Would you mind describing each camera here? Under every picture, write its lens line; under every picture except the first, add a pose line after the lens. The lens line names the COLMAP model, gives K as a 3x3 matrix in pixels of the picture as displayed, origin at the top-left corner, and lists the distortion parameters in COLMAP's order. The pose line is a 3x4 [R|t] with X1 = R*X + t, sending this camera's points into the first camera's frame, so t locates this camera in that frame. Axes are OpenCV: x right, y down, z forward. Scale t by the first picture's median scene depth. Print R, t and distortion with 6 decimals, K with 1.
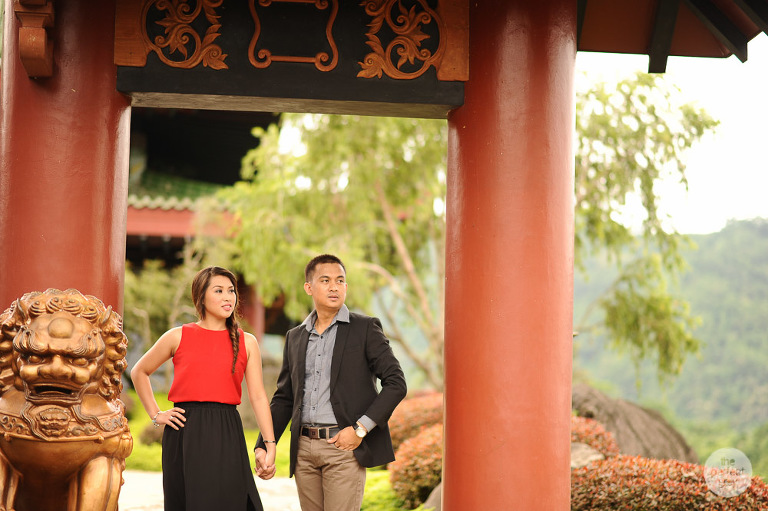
lens RADIAL K [[1818.2, 0, 384.0], [0, 1818.2, 255.5], [0, 0, 1]] dist [0.034216, 0.453072]
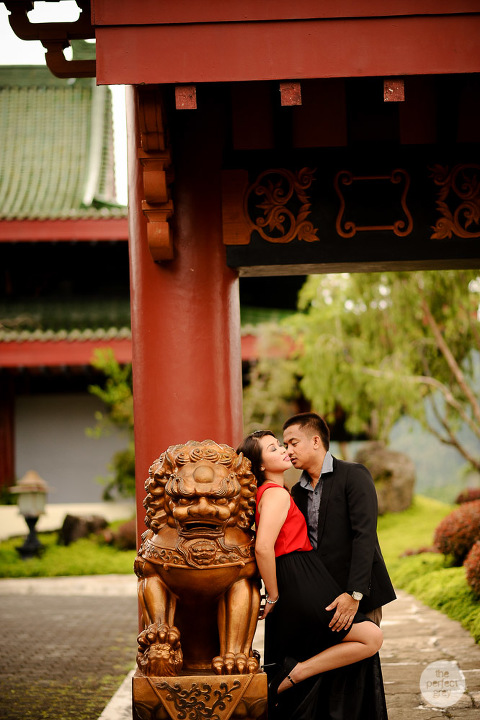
lens RADIAL K [[1704.6, 0, 250.6], [0, 1704.6, 358.9], [0, 0, 1]] dist [0.034216, 0.453072]
pose [[0.992824, -0.066134, -0.099634, -0.025443], [0.065993, 0.997809, -0.004717, -0.024401], [0.099728, -0.001892, 0.995013, -0.097678]]
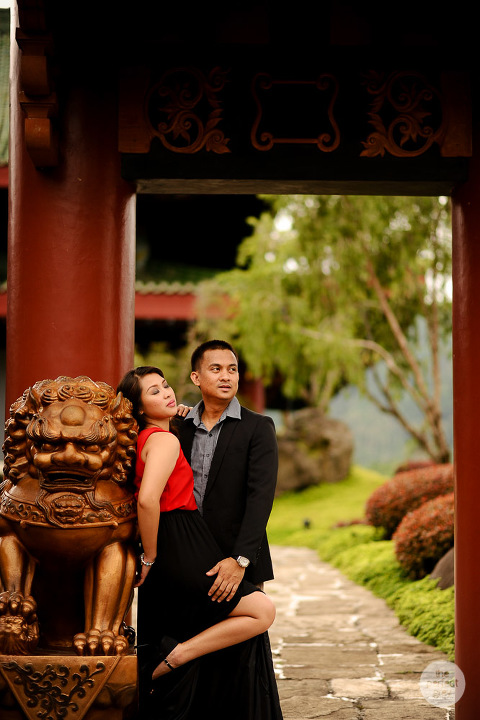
lens RADIAL K [[1704.6, 0, 250.6], [0, 1704.6, 358.9], [0, 0, 1]] dist [0.034216, 0.453072]
pose [[0.997098, -0.023600, -0.072381, -0.009376], [0.024697, 0.999593, 0.014293, -0.002008], [0.072014, -0.016039, 0.997275, 0.059914]]
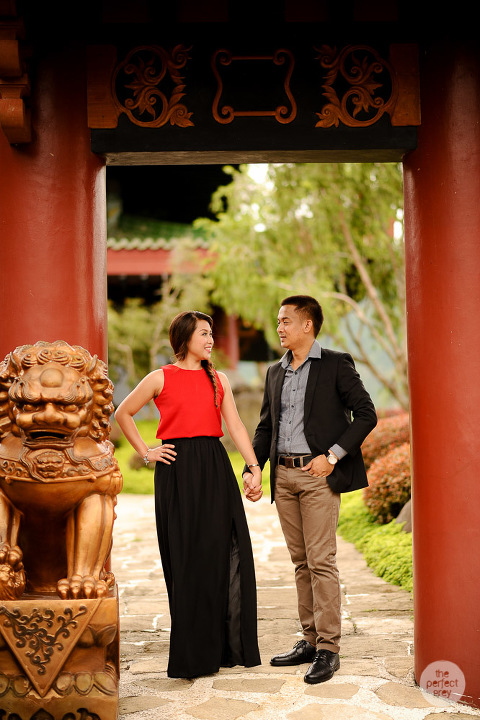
lens RADIAL K [[1704.6, 0, 250.6], [0, 1704.6, 358.9], [0, 0, 1]] dist [0.034216, 0.453072]
pose [[0.997298, -0.043487, -0.059202, 0.000597], [0.046124, 0.997969, 0.043929, -0.008867], [0.057171, -0.046541, 0.997279, -0.001369]]
